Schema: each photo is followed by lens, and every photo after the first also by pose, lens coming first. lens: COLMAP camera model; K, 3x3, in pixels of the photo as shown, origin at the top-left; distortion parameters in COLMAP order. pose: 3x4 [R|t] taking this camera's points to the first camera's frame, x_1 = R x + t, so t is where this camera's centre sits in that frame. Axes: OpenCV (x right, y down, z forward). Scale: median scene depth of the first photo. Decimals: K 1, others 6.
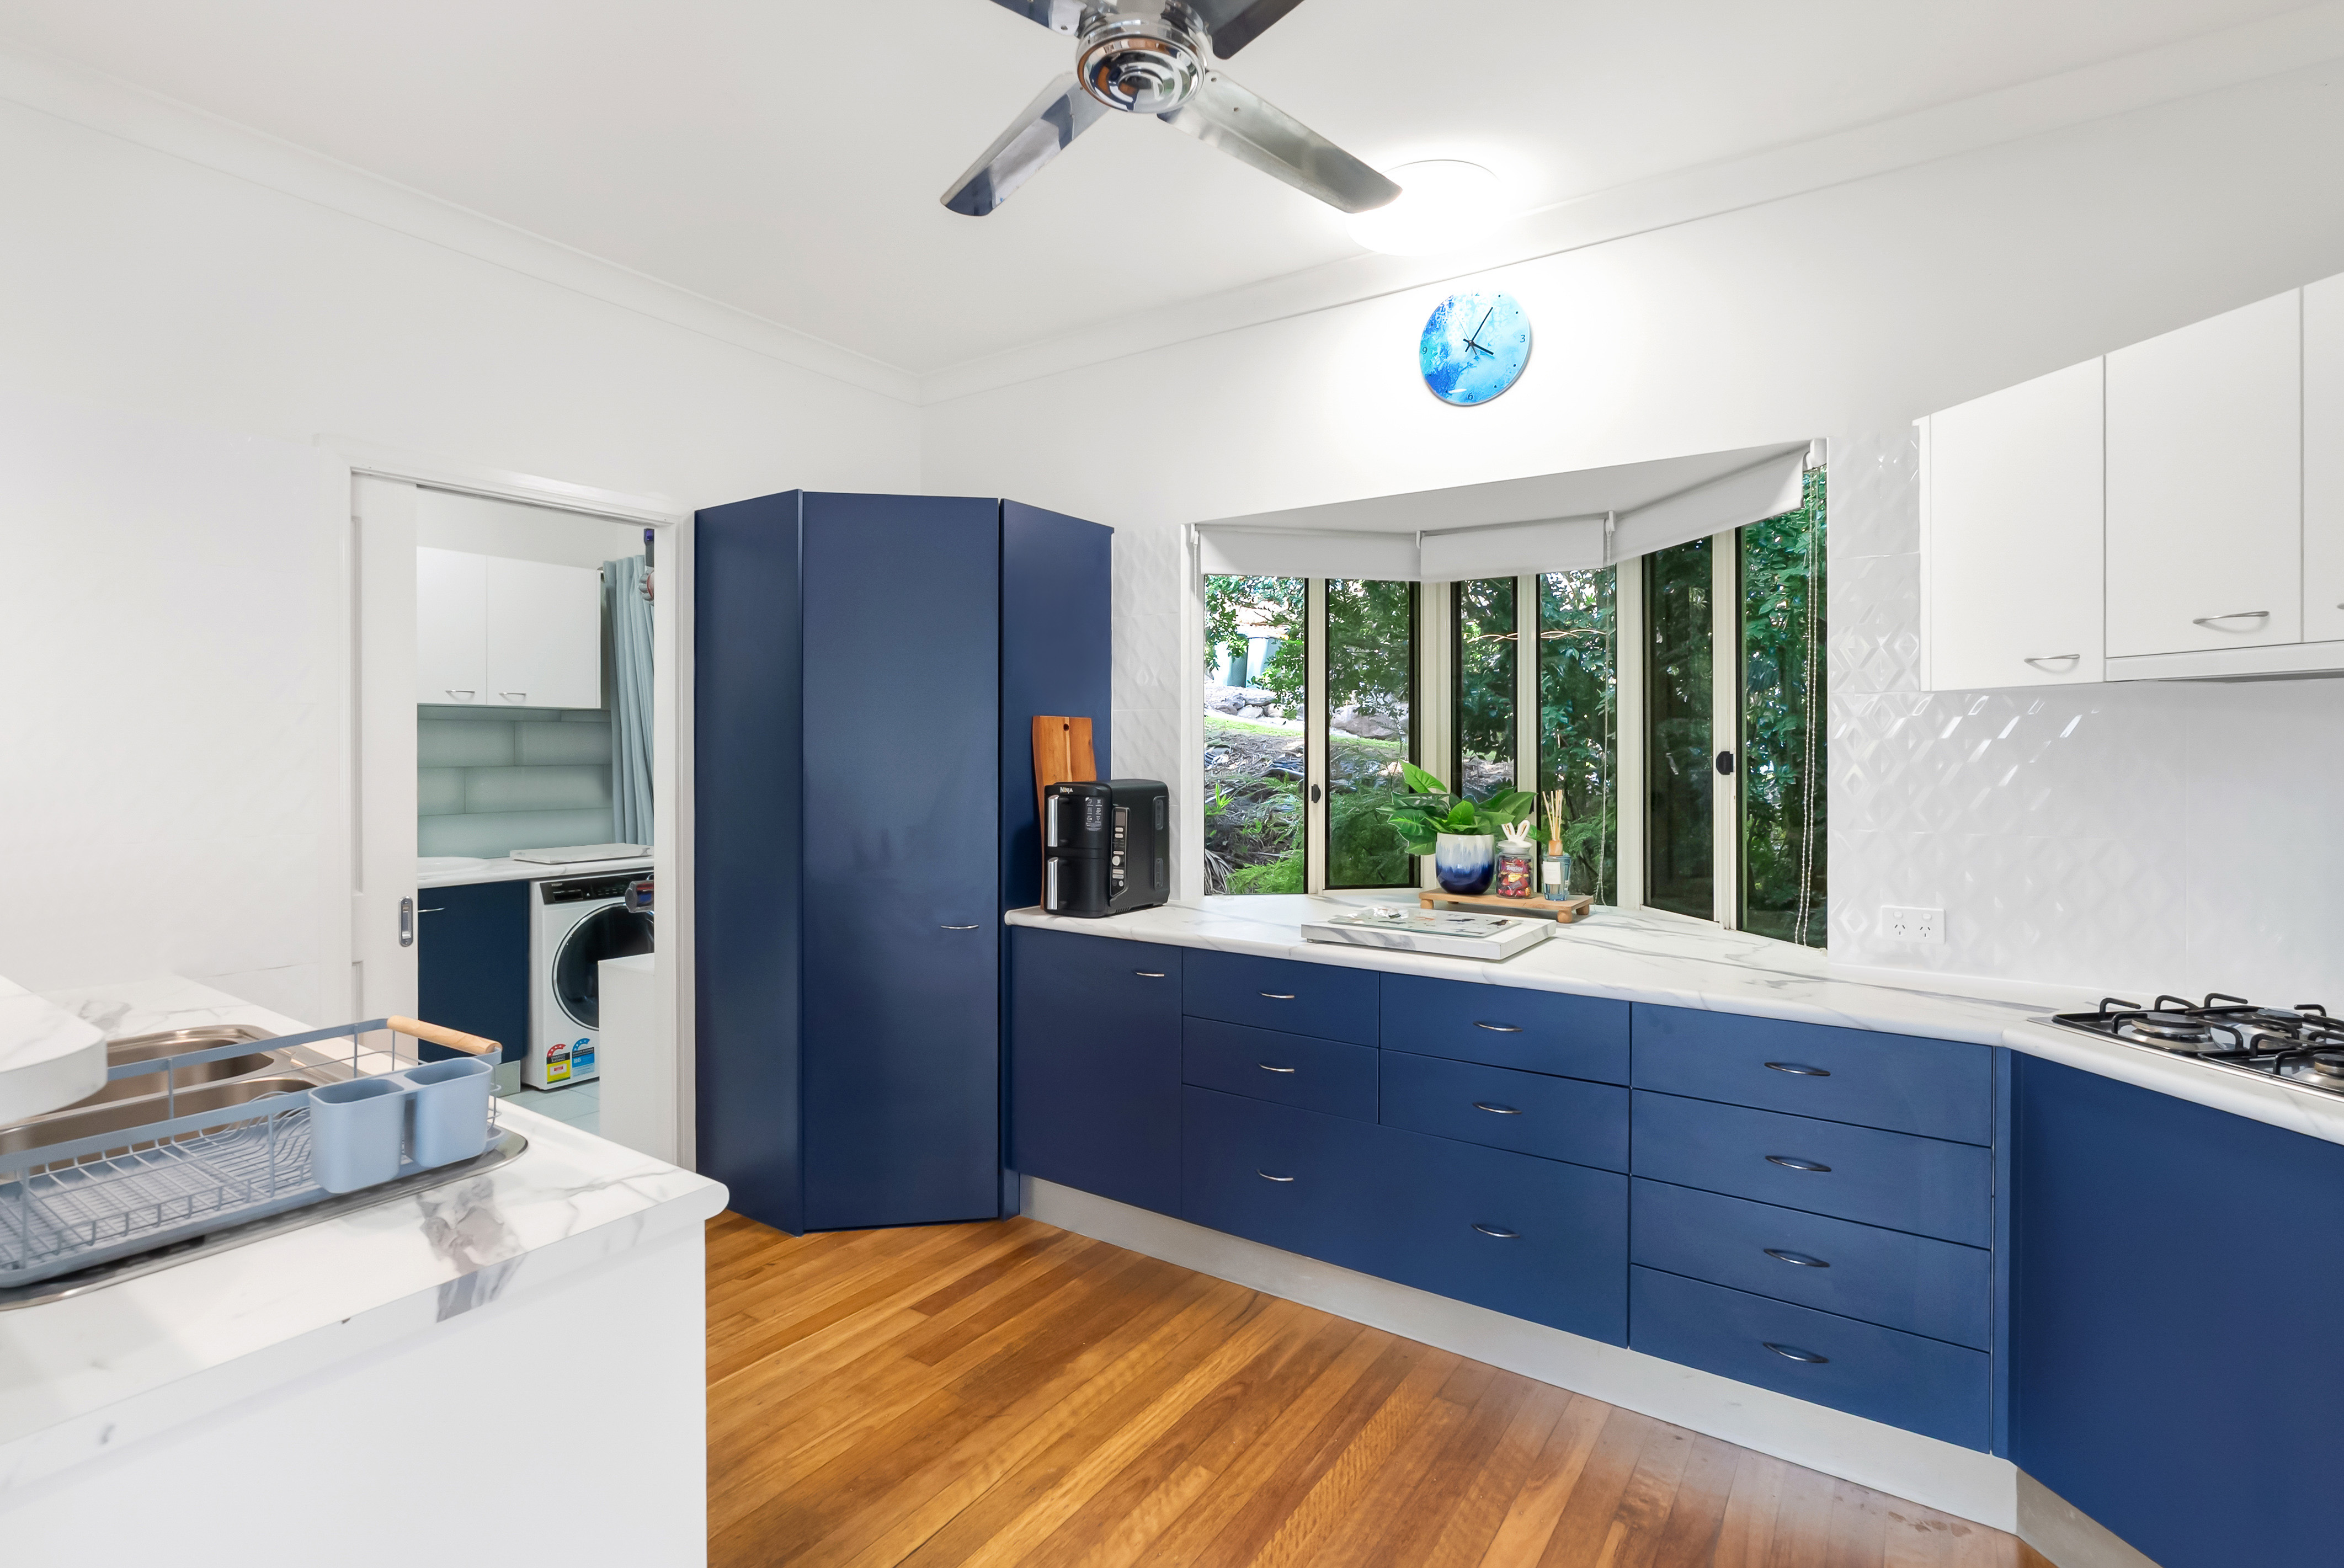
lens RADIAL K [[1081.5, 0, 1169.4], [0, 1081.5, 748.3], [0, 0, 1]] dist [-0.001187, 0.000150]
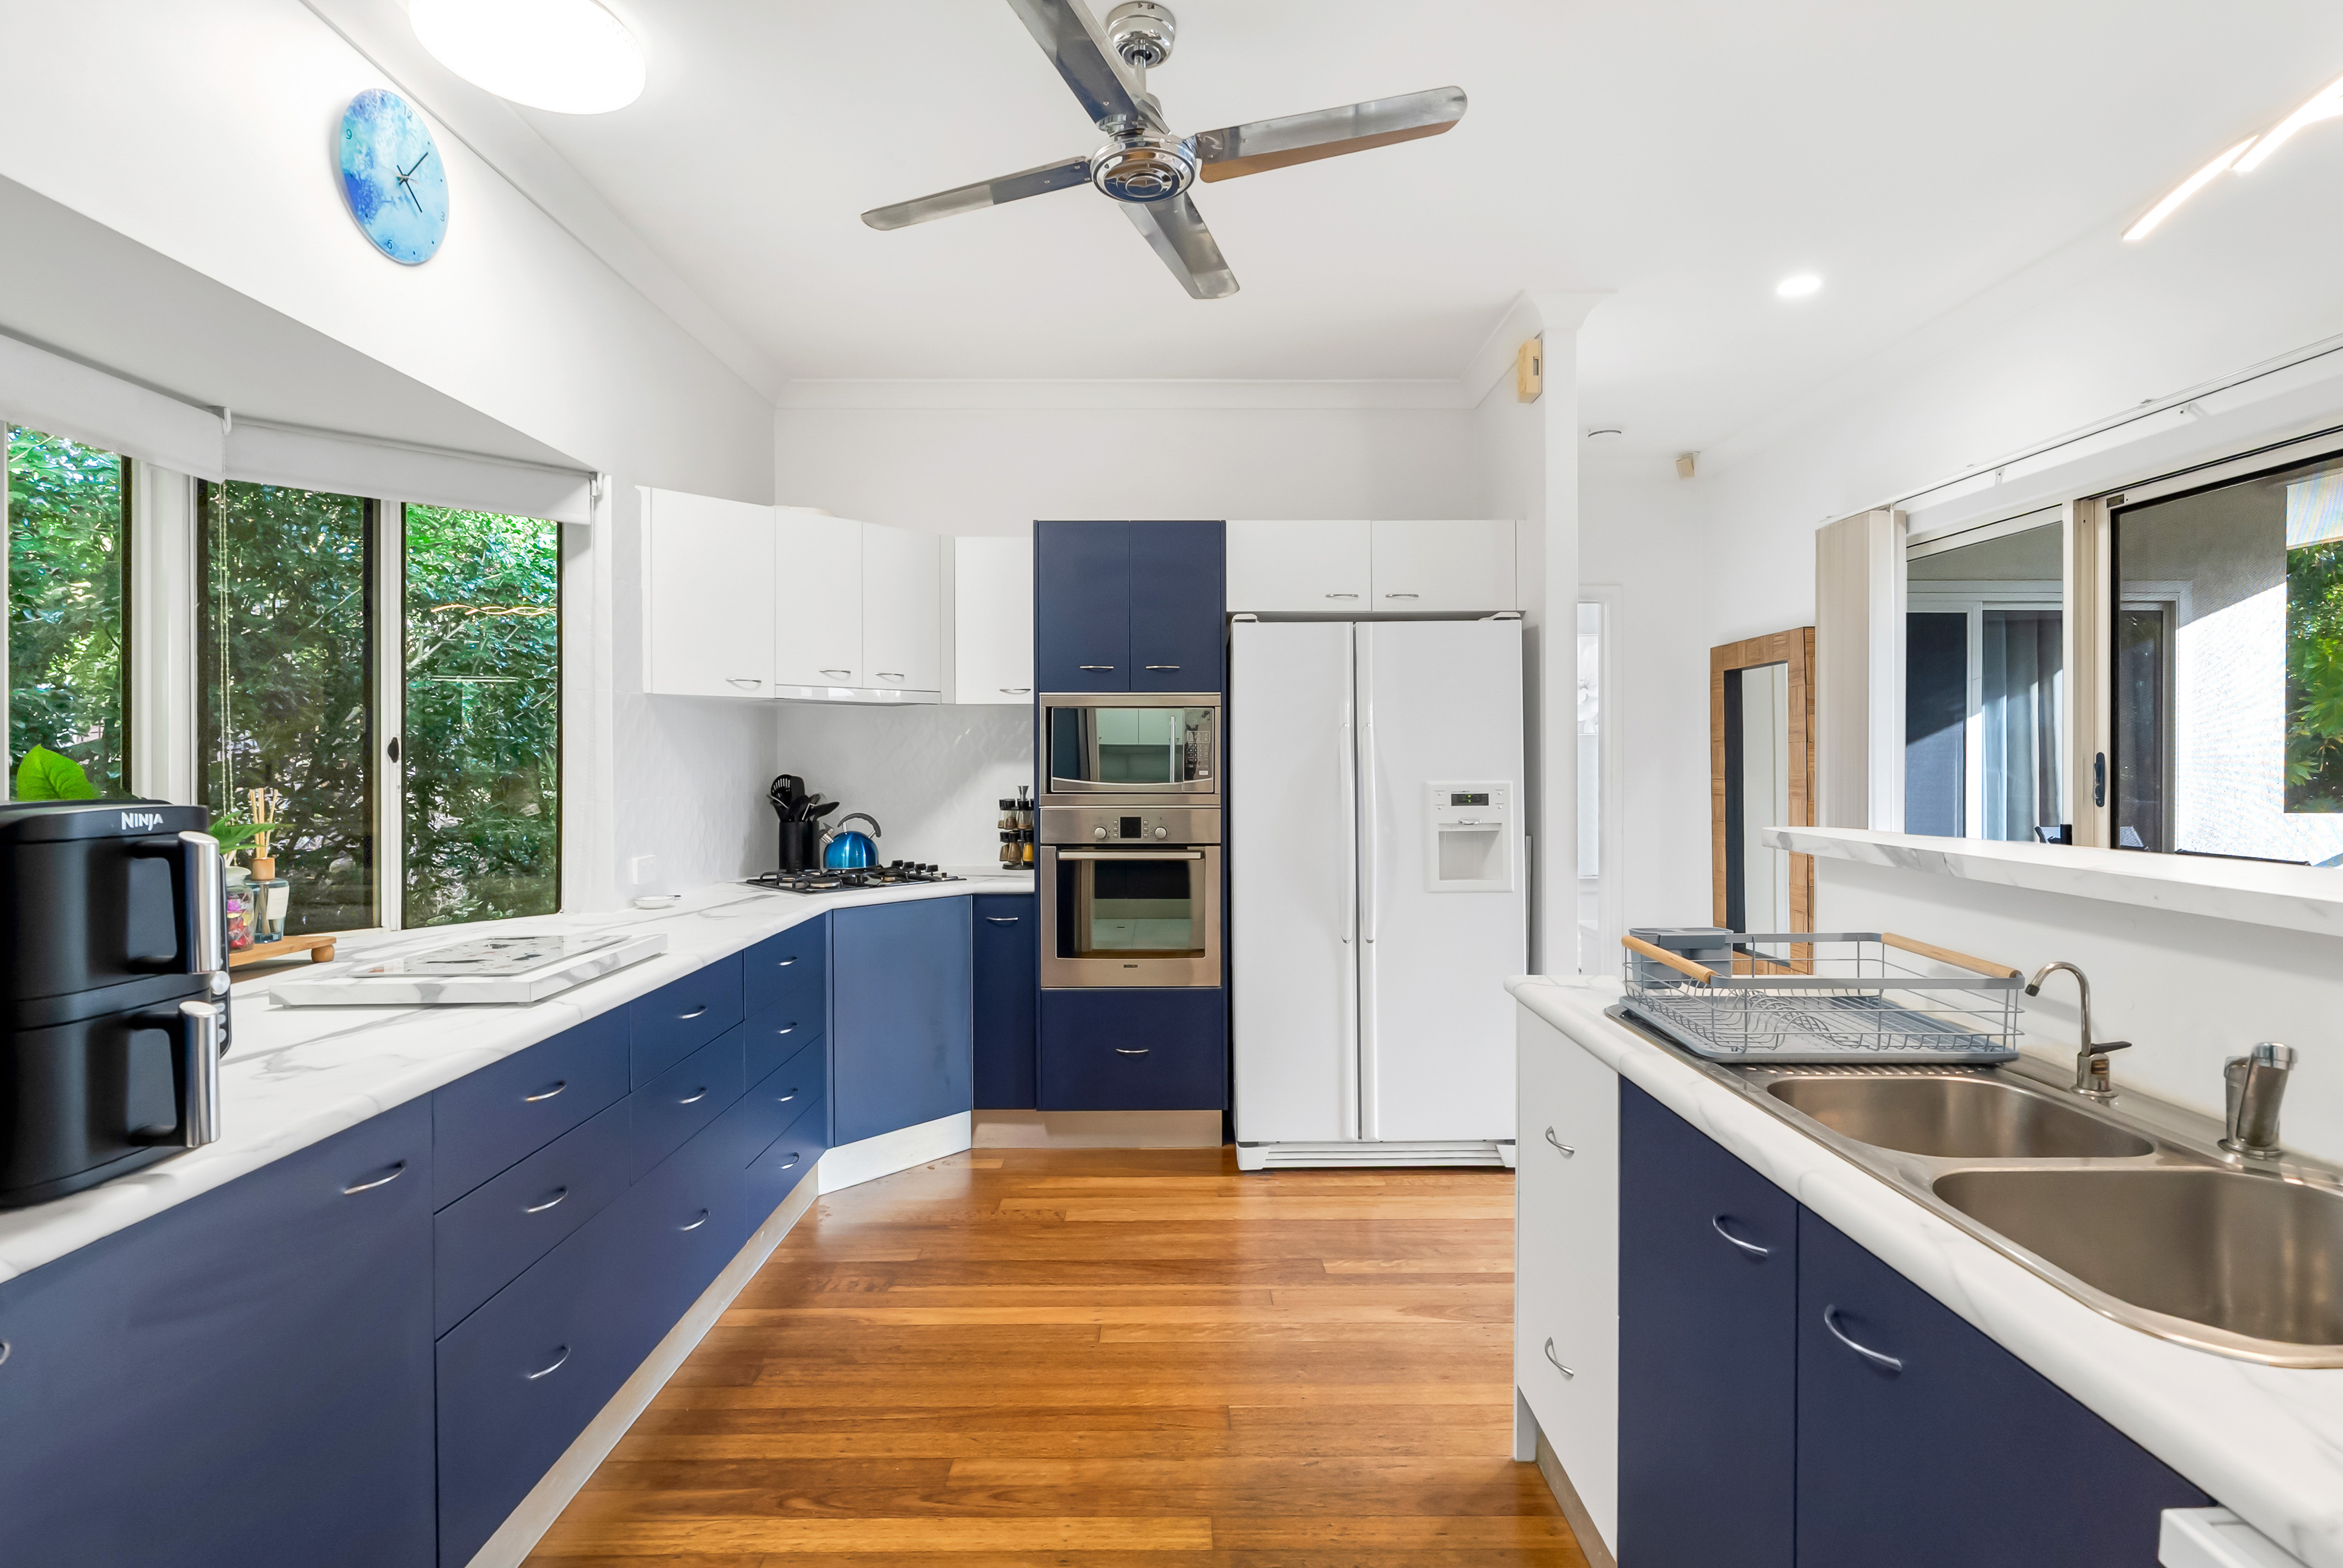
lens RADIAL K [[1081.1, 0, 1181.7], [0, 1081.1, 760.7], [0, 0, 1]] dist [-0.001187, 0.000150]
pose [[-0.566769, -0.009715, 0.823820, -0.769039], [0.001516, 0.999916, 0.012835, 0.015268], [-0.823876, 0.008523, -0.566707, 1.204378]]
